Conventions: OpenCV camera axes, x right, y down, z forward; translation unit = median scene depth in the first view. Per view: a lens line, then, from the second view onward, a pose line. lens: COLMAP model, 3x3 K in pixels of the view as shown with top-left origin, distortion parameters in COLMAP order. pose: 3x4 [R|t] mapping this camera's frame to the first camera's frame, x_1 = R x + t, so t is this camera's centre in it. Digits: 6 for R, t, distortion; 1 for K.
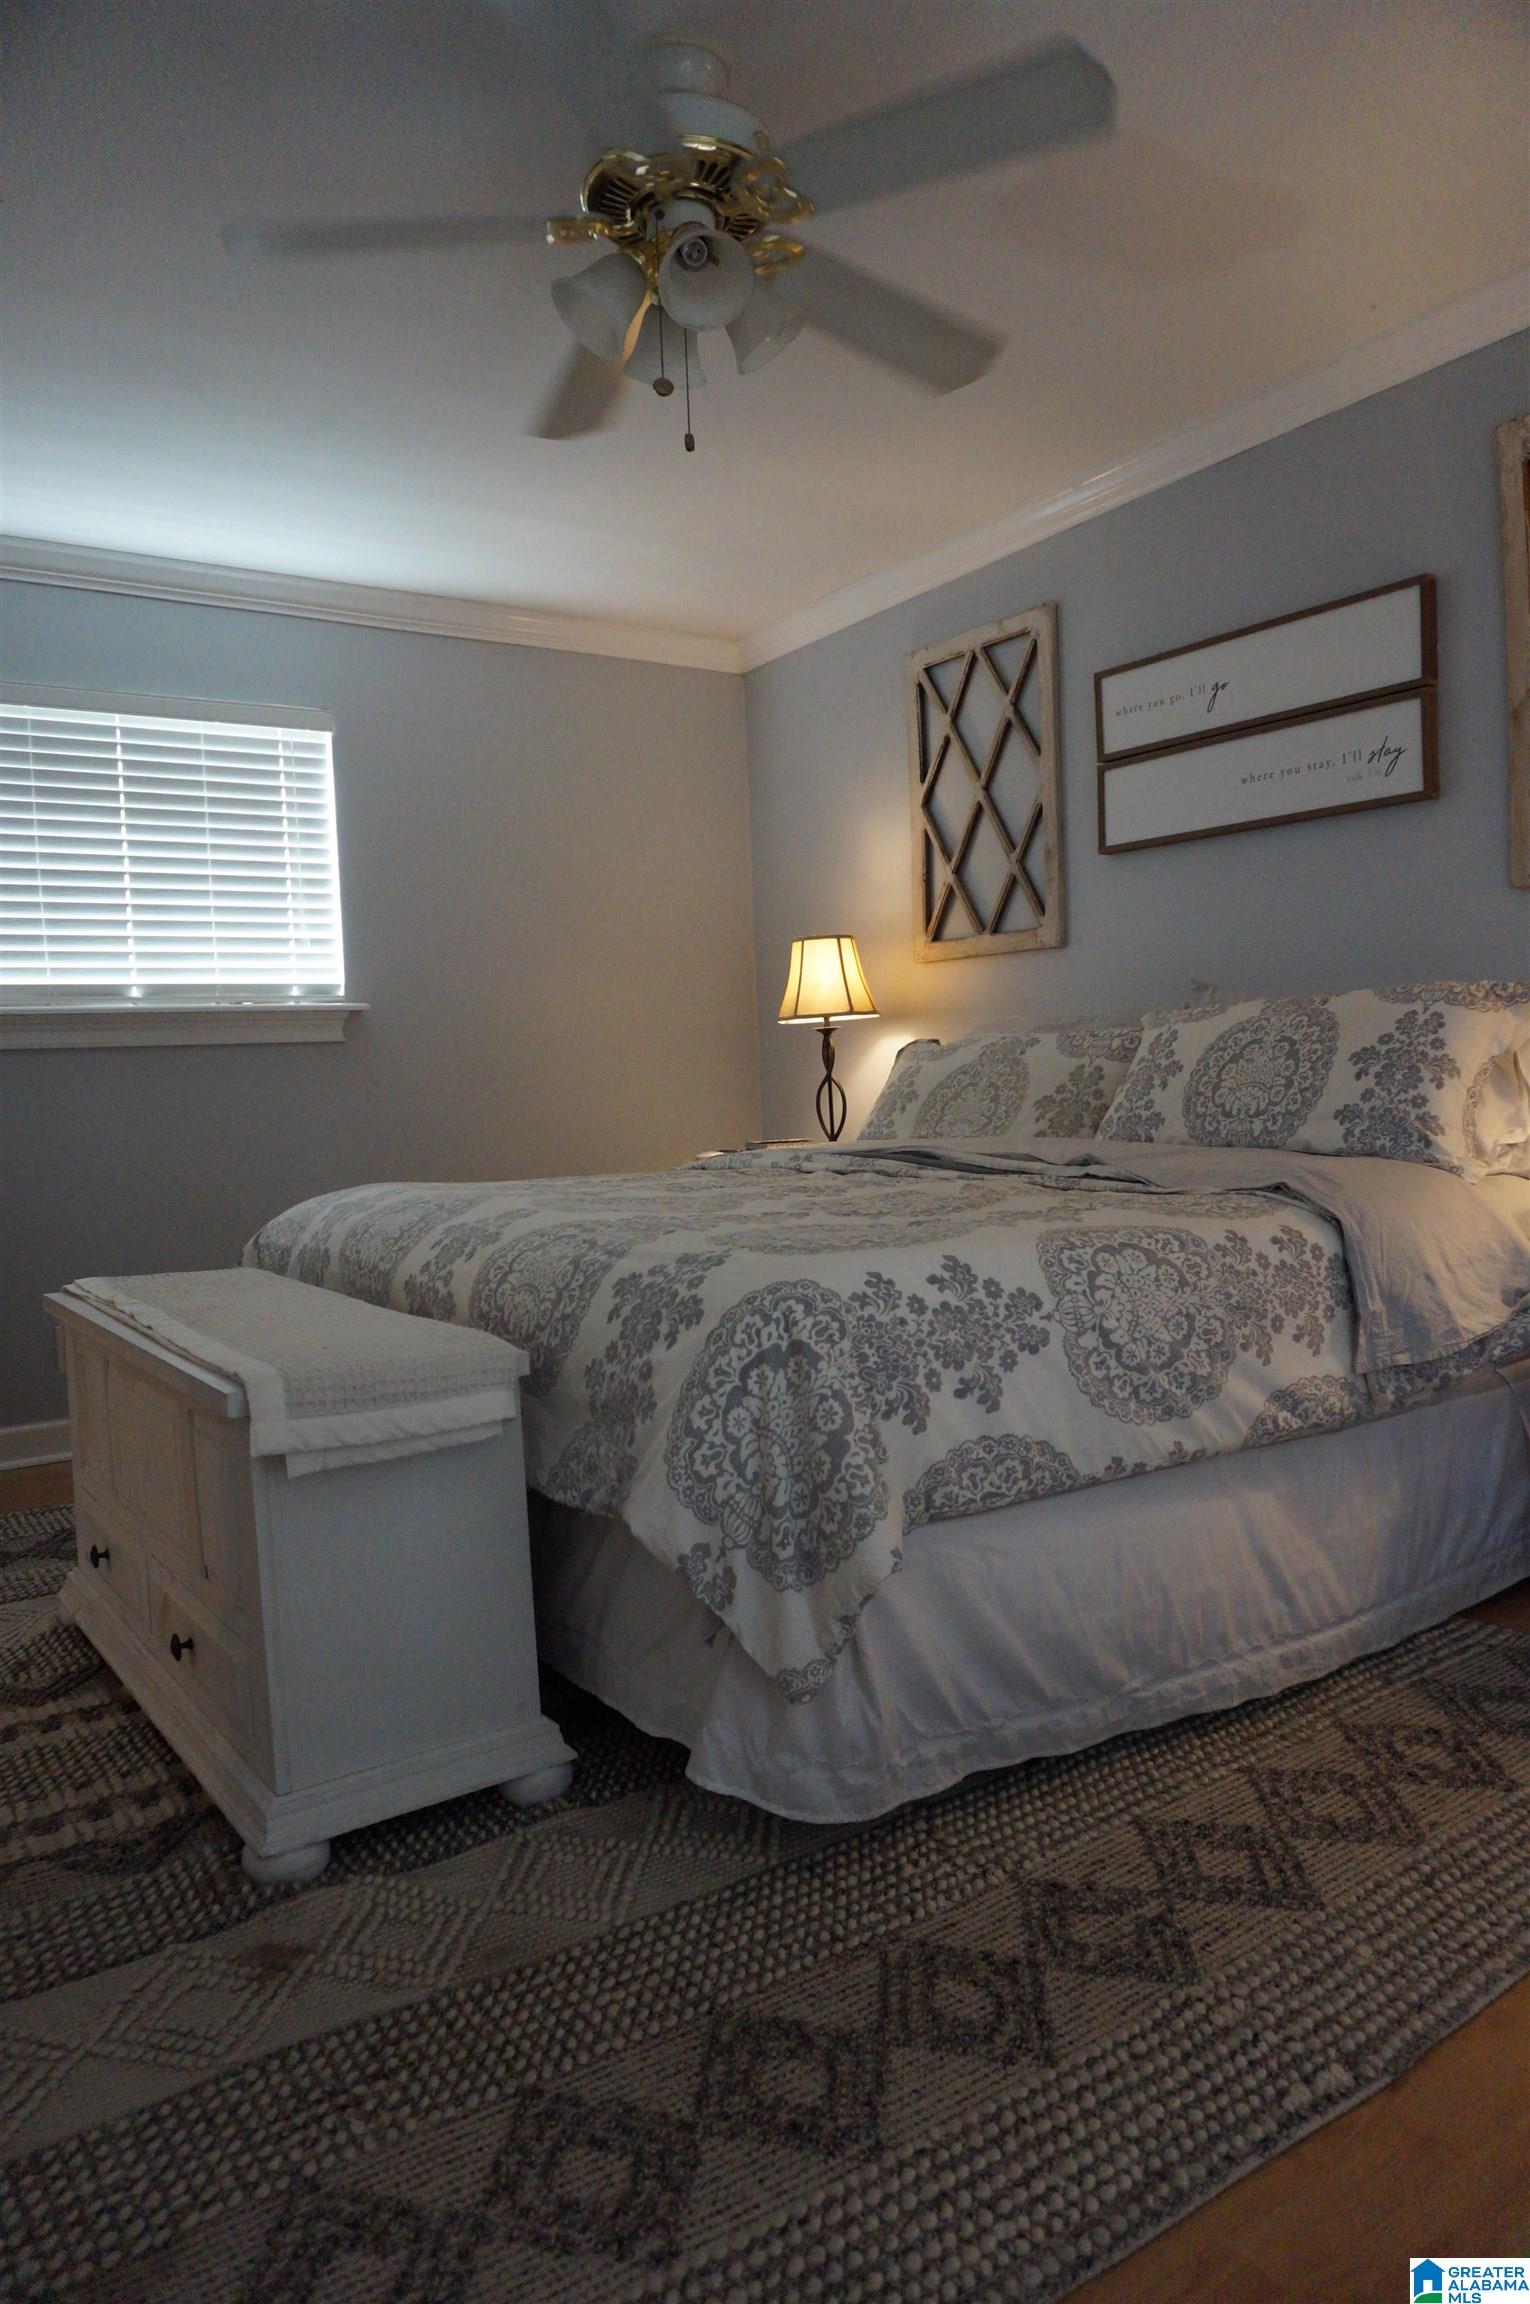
lens RADIAL K [[1558.4, 0, 764.9], [0, 1558.4, 1159.5], [0, 0, 1]] dist [0.000153, -0.004757]
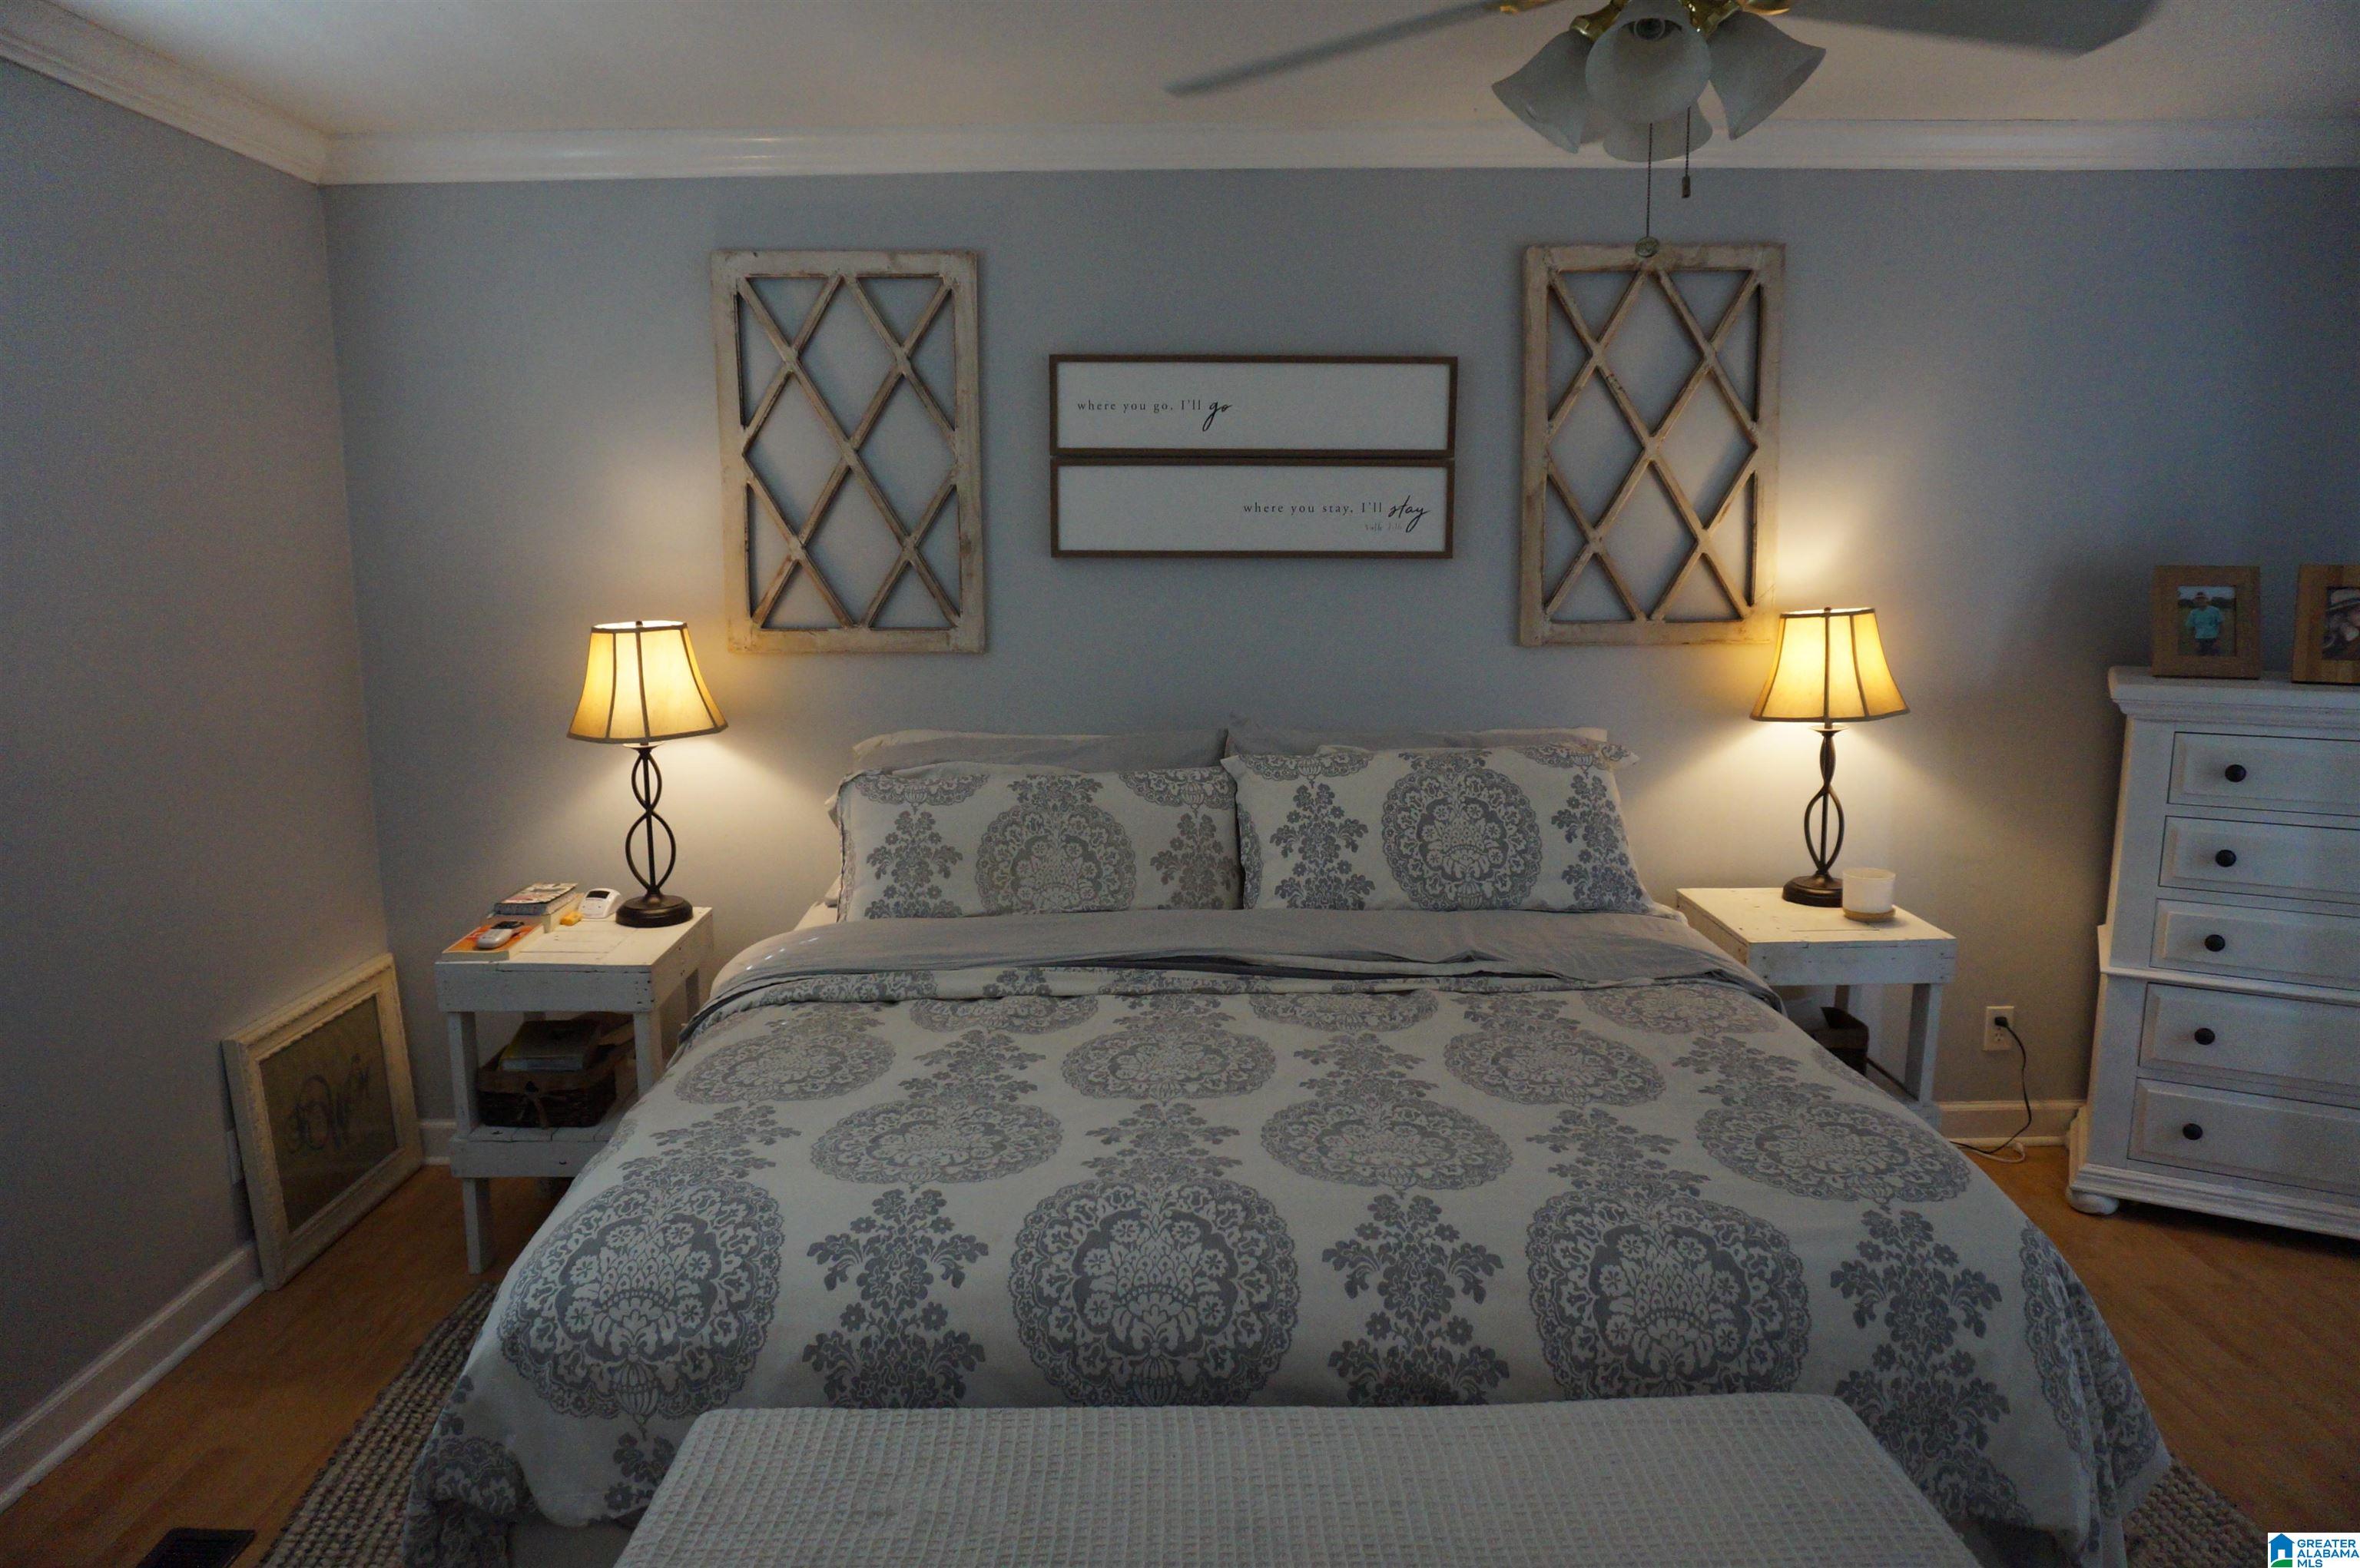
lens RADIAL K [[1596.3, 0, 1183.8], [0, 1596.3, 778.9], [0, 0, 1]] dist [0.000153, -0.004757]
pose [[0.545668, -0.093646, 0.832753, -0.538319], [0.032025, 0.995341, 0.090945, -0.155282], [-0.837389, -0.022957, 0.546125, 0.445739]]
